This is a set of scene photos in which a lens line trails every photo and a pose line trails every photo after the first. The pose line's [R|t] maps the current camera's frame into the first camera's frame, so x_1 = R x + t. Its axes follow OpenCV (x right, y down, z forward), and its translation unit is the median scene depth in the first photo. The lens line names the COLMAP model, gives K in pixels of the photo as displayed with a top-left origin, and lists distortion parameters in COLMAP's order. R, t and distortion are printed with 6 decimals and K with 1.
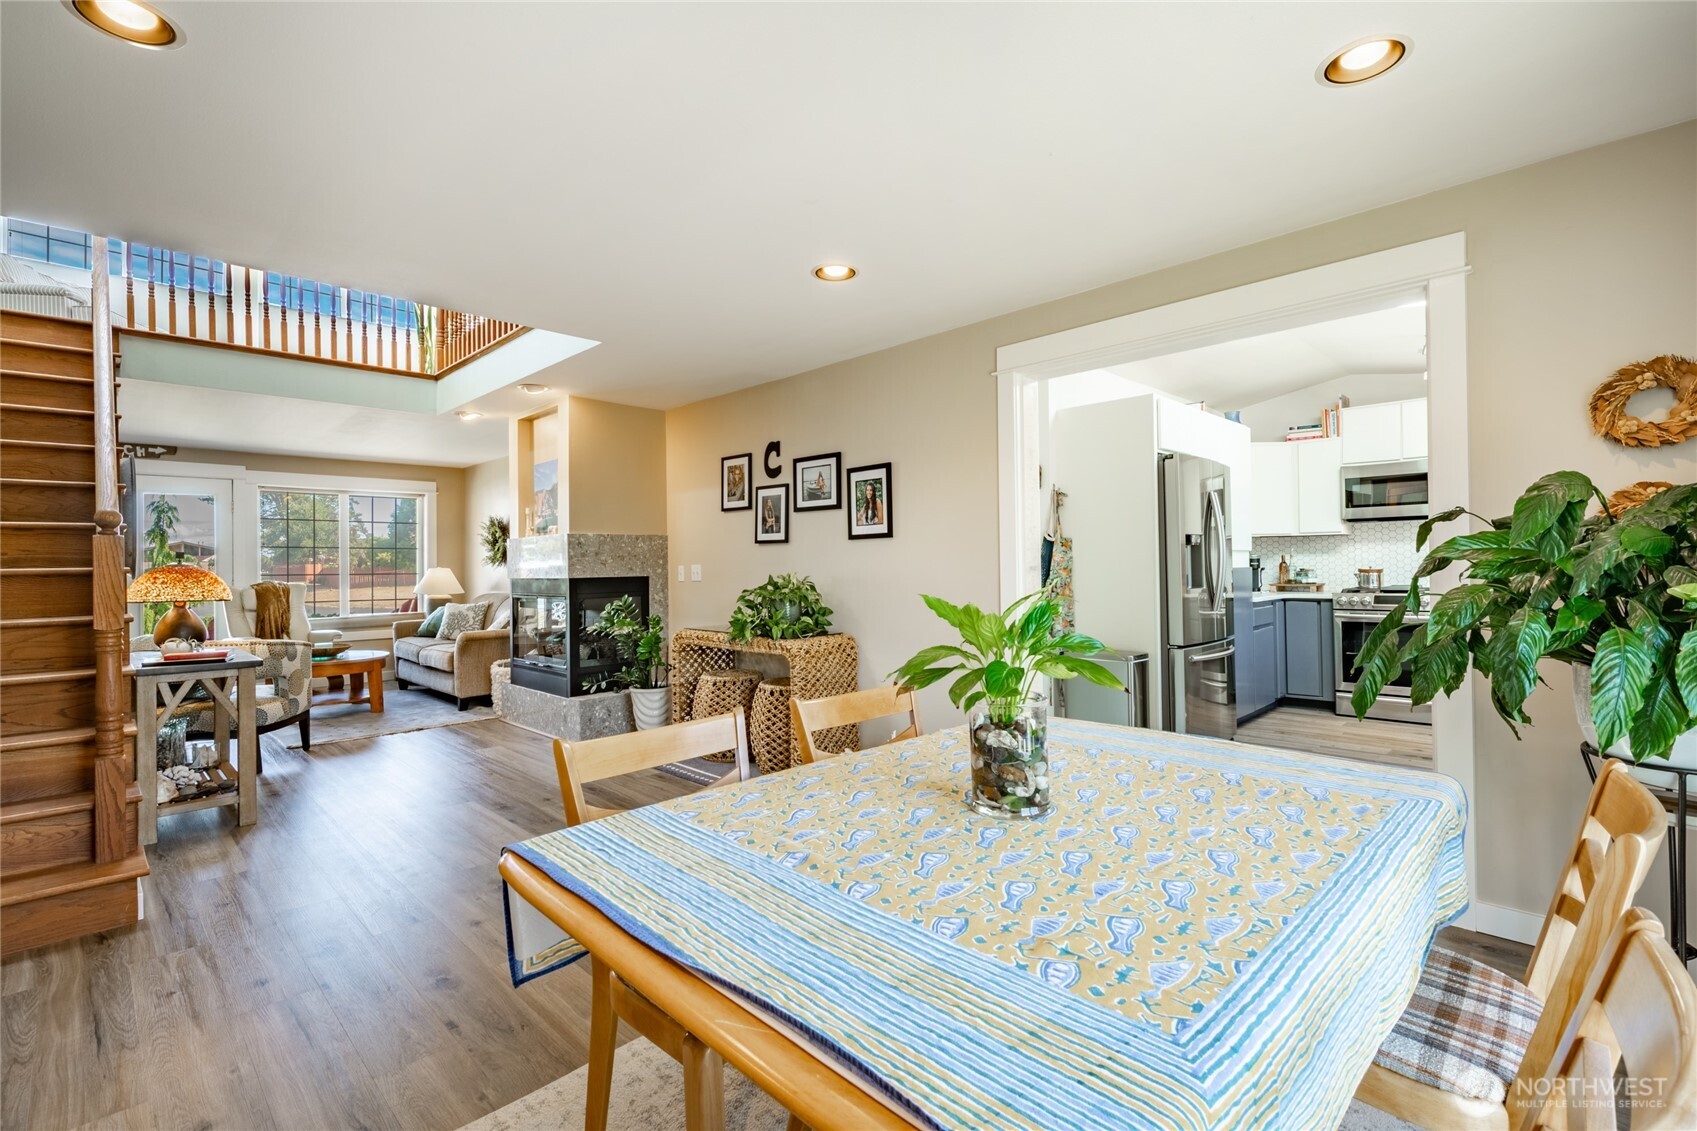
lens RADIAL K [[760.9, 0, 848.9], [0, 760.9, 560.3], [0, 0, 1]] dist [0.005098, -0.000524]
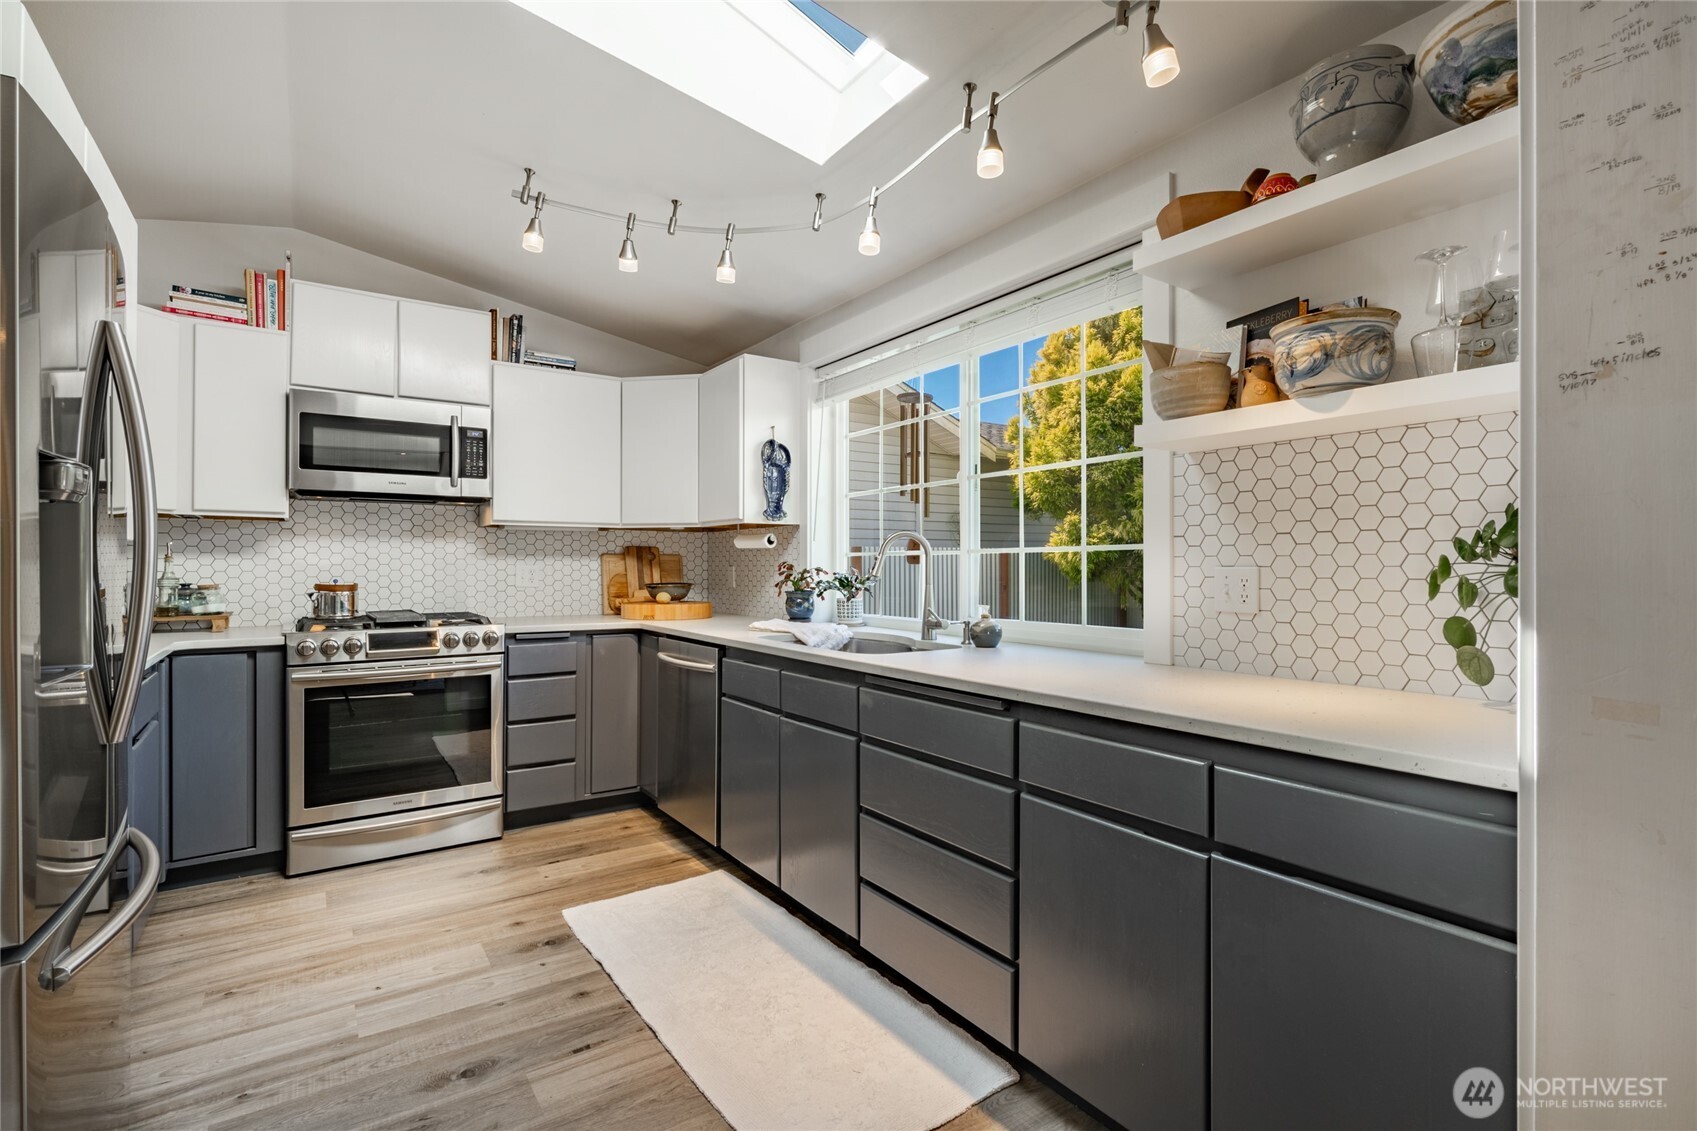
lens RADIAL K [[808.0, 0, 846.2], [0, 808.0, 558.2], [0, 0, 1]] dist [-0.001546, -0.001720]
pose [[0.176793, 0.023356, 0.983971, 0.175393], [-0.011338, 0.999700, -0.021692, 0.001095], [-0.984183, -0.007322, 0.177005, 0.535484]]
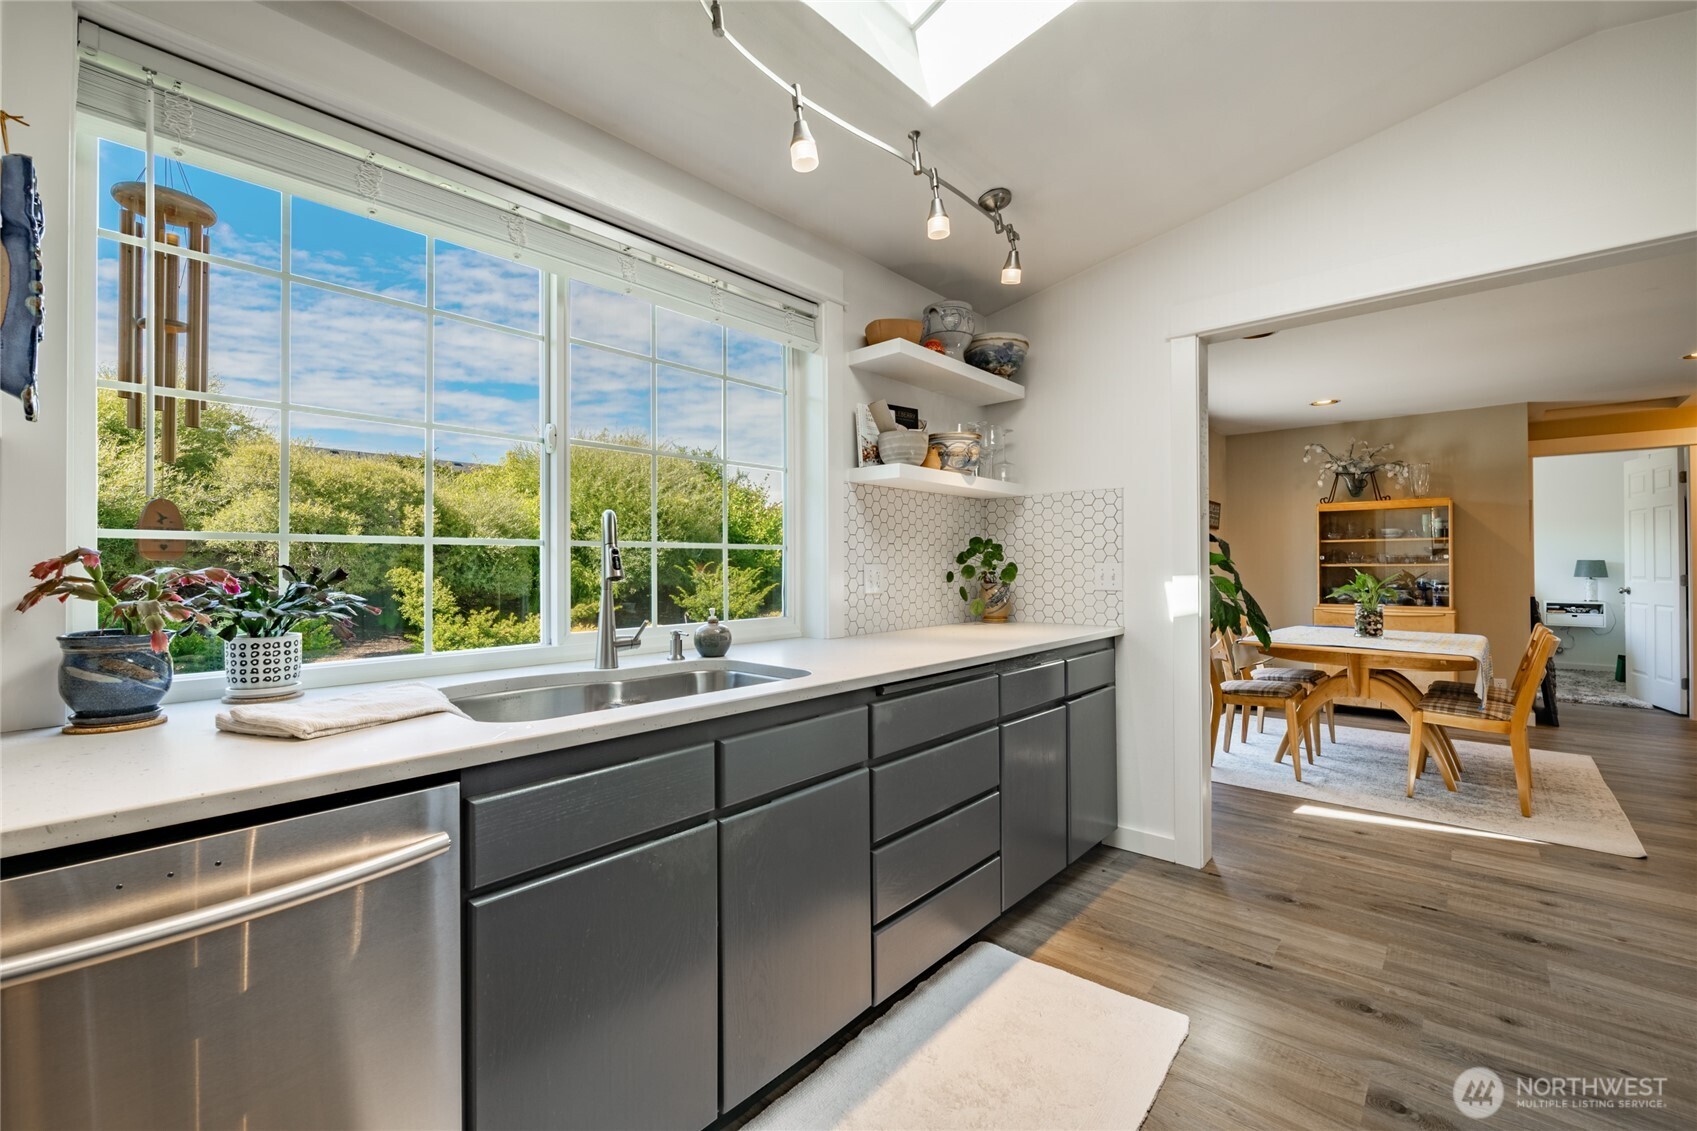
lens RADIAL K [[684.7, 0, 849.6], [0, 684.7, 558.2], [0, 0, 1]] dist [0.000252, 0.000053]
pose [[-0.997456, 0.011921, -0.070279, 0.602753], [0.013123, 0.999775, -0.016657, -0.001048], [0.070064, -0.017537, -0.997388, 0.888917]]
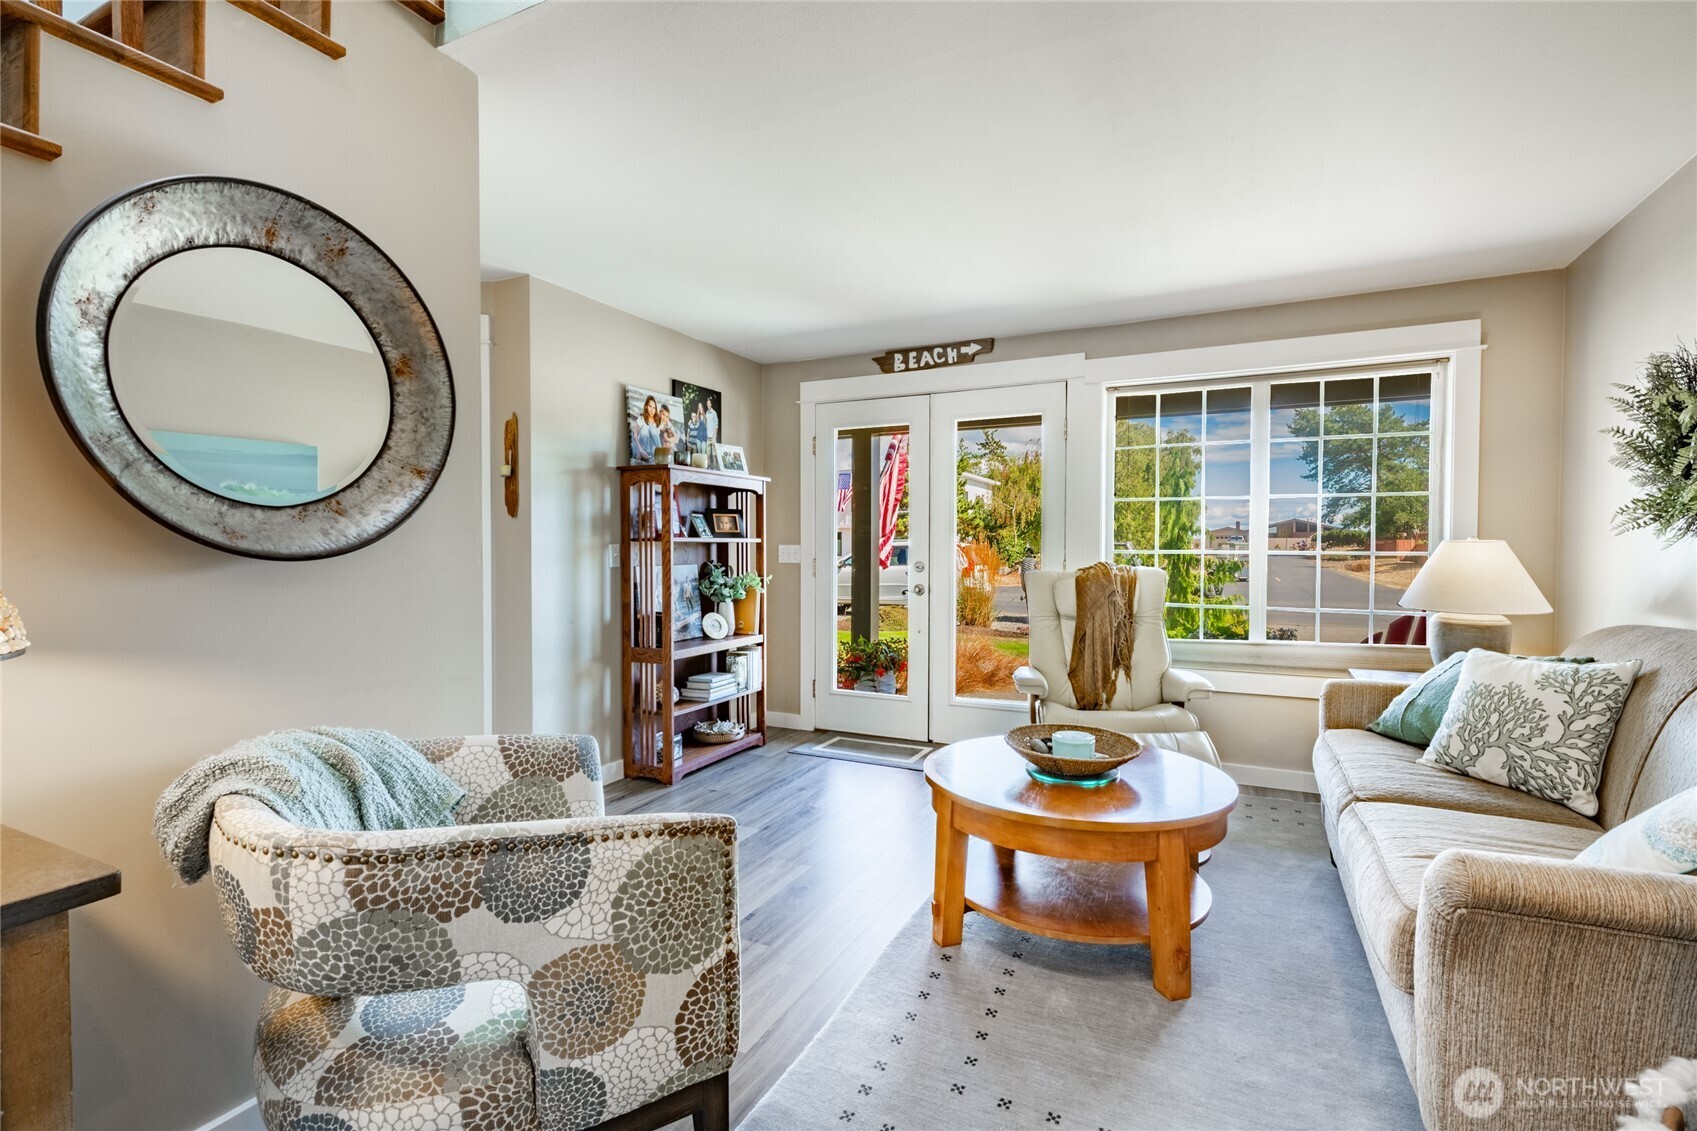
lens RADIAL K [[783.7, 0, 852.4], [0, 783.7, 562.3], [0, 0, 1]] dist [0.007087, -0.006834]
pose [[0.323614, 0.028752, -0.945752, -0.393958], [0.002787, 0.999505, 0.031340, 0.012275], [0.946185, -0.012777, 0.323373, 0.846355]]
